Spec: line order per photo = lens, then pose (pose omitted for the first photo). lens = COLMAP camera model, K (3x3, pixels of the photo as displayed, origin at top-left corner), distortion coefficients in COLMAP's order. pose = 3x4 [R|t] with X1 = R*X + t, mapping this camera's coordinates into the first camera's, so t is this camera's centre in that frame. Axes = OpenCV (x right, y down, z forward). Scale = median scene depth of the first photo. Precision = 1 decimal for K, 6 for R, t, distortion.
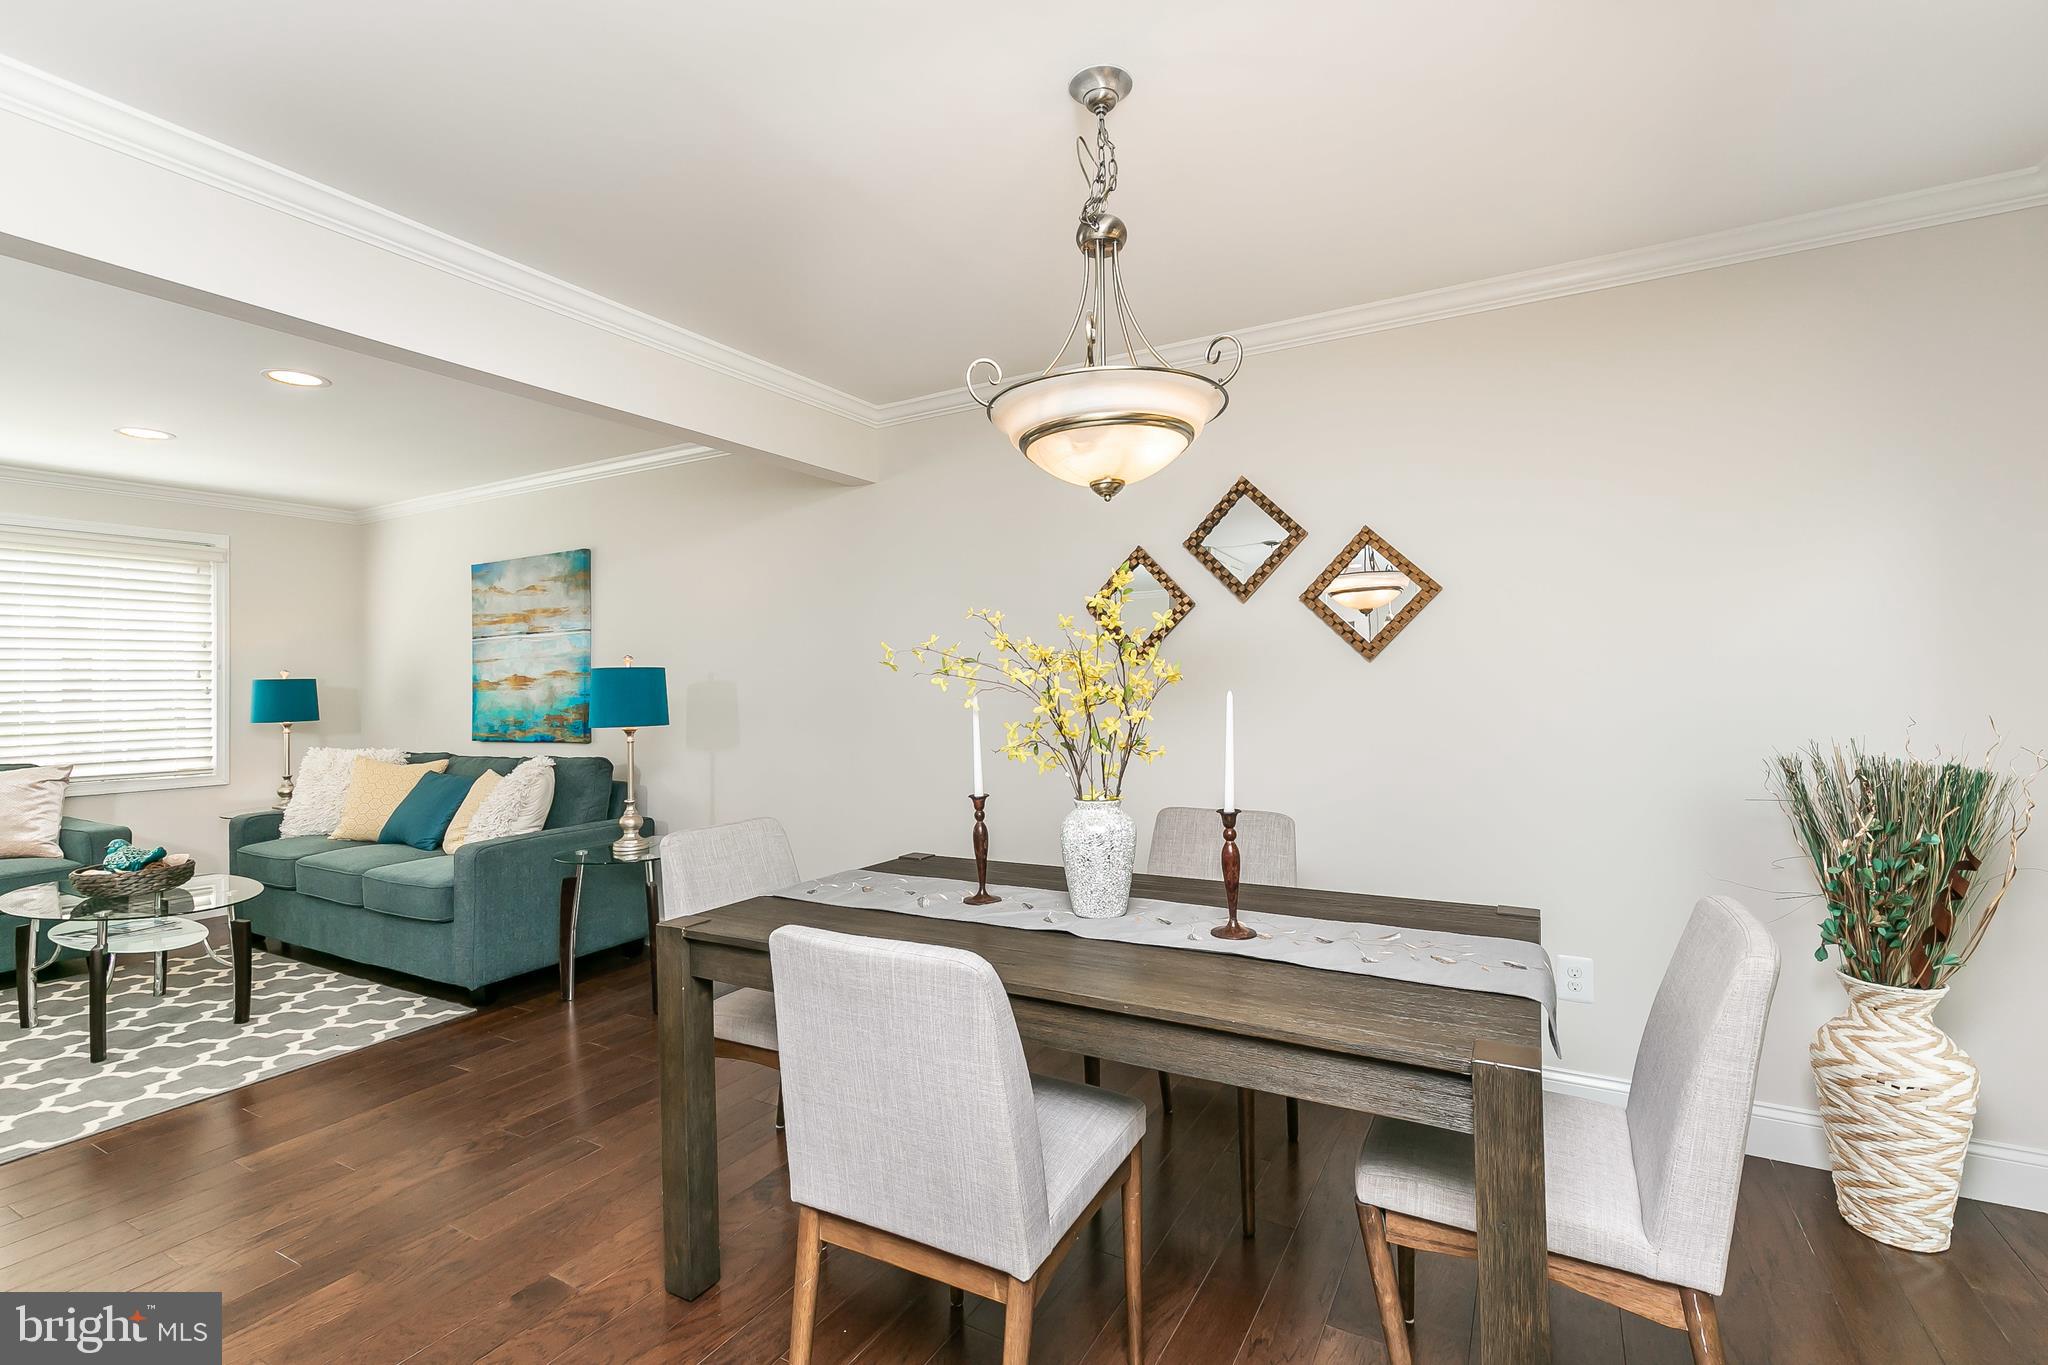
lens RADIAL K [[920.7, 0, 1014.7], [0, 920.7, 682.2], [0, 0, 1]] dist [0.006573, -0.000867]
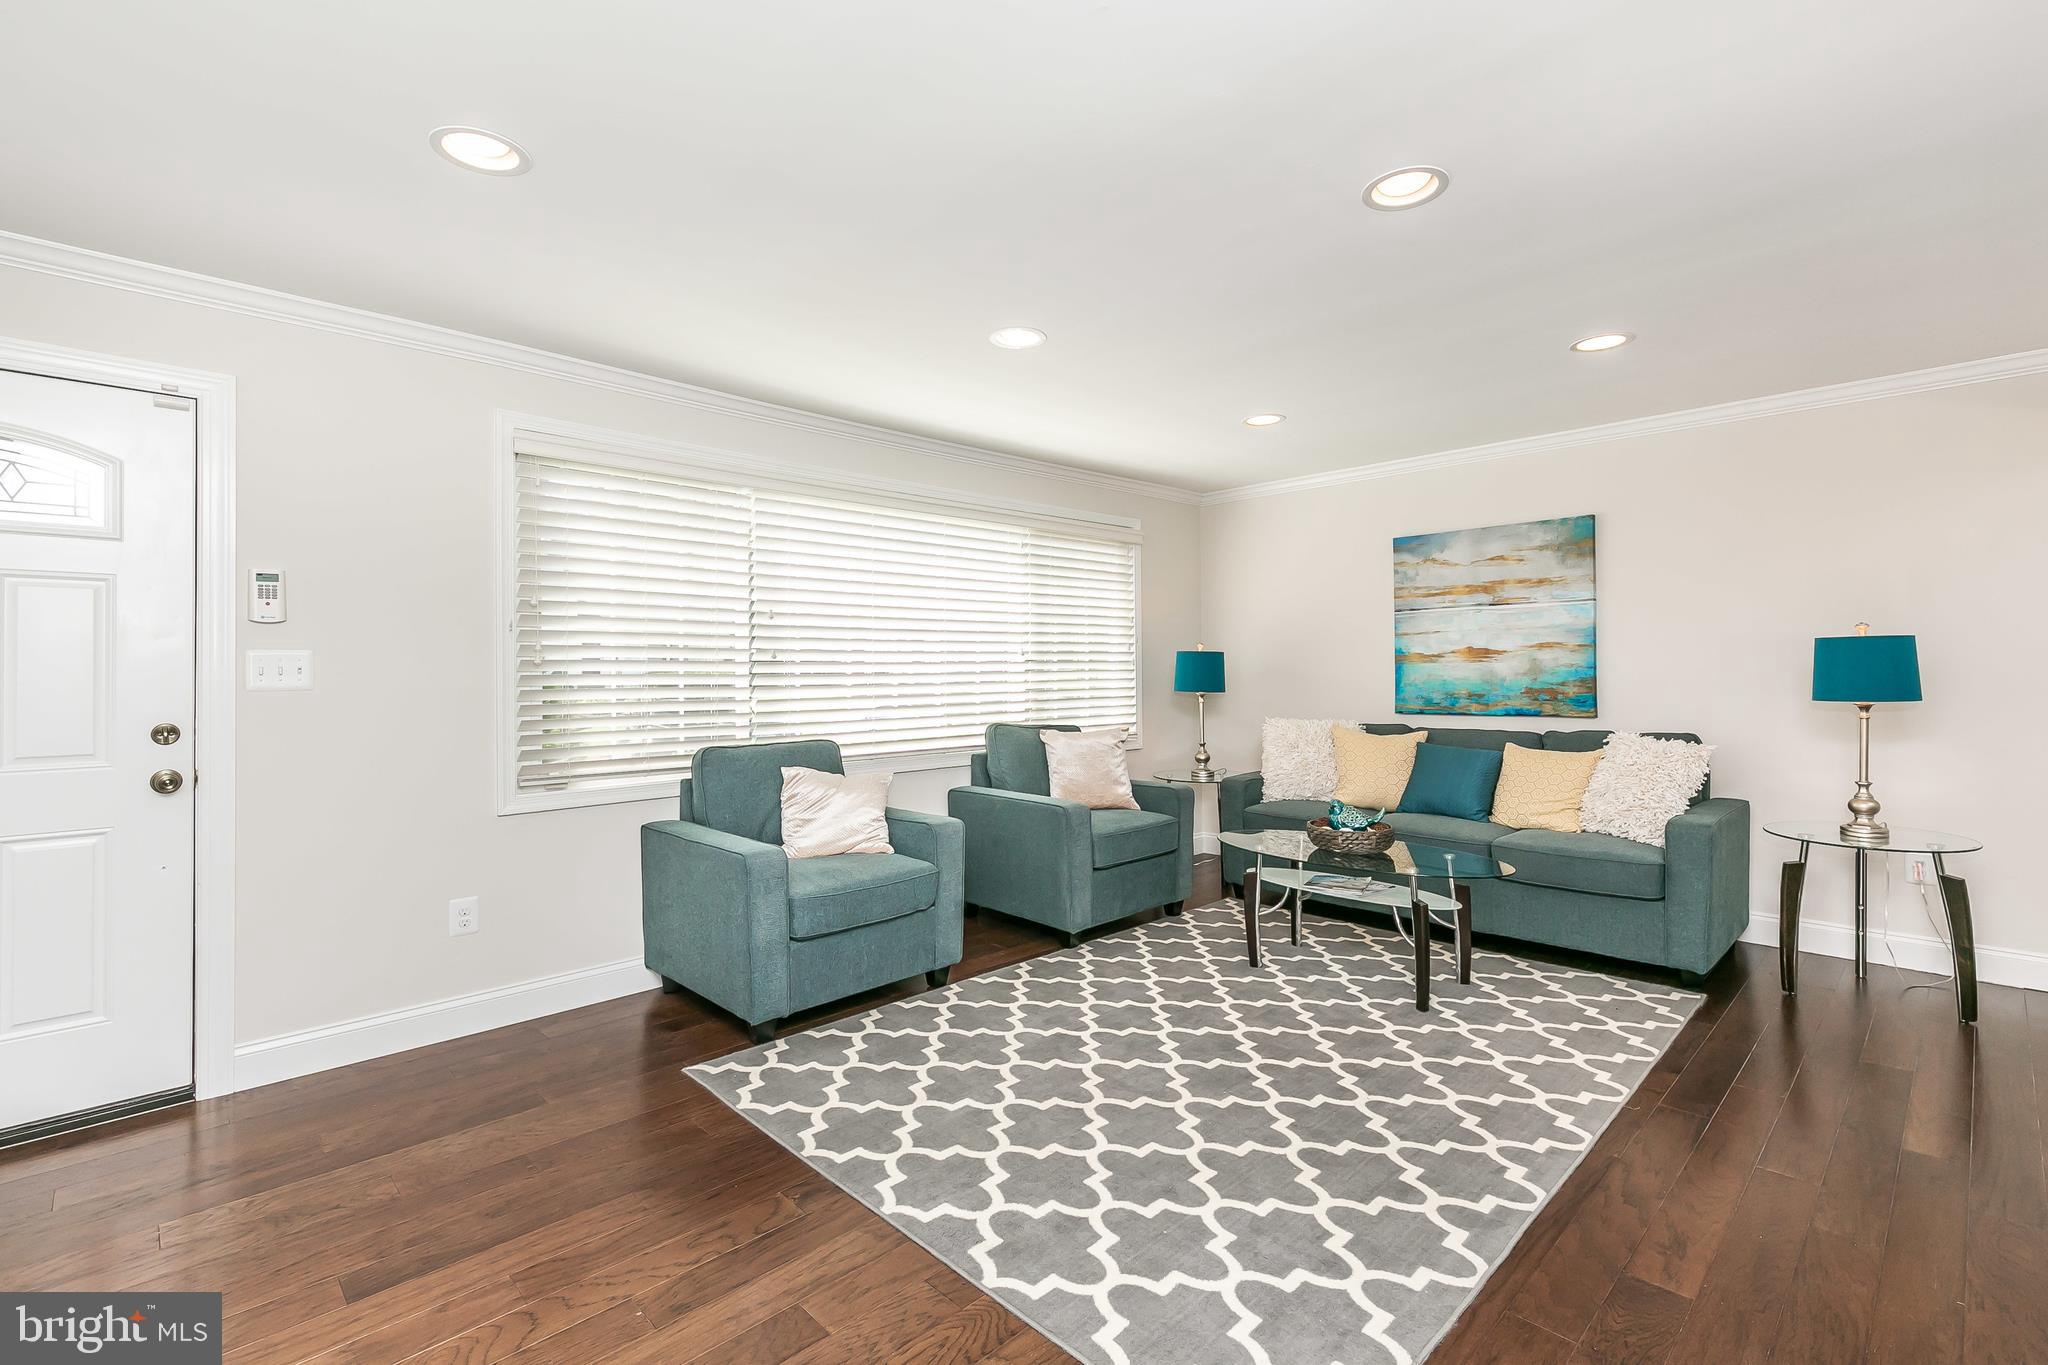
lens RADIAL K [[920.7, 0, 1014.0], [0, 920.7, 675.1], [0, 0, 1]] dist [0.006573, -0.000867]
pose [[0.958473, 0.008071, -0.285069, -0.749632], [-0.004085, 0.999885, 0.014574, 0.009803], [0.285154, -0.012805, 0.958396, -0.086779]]
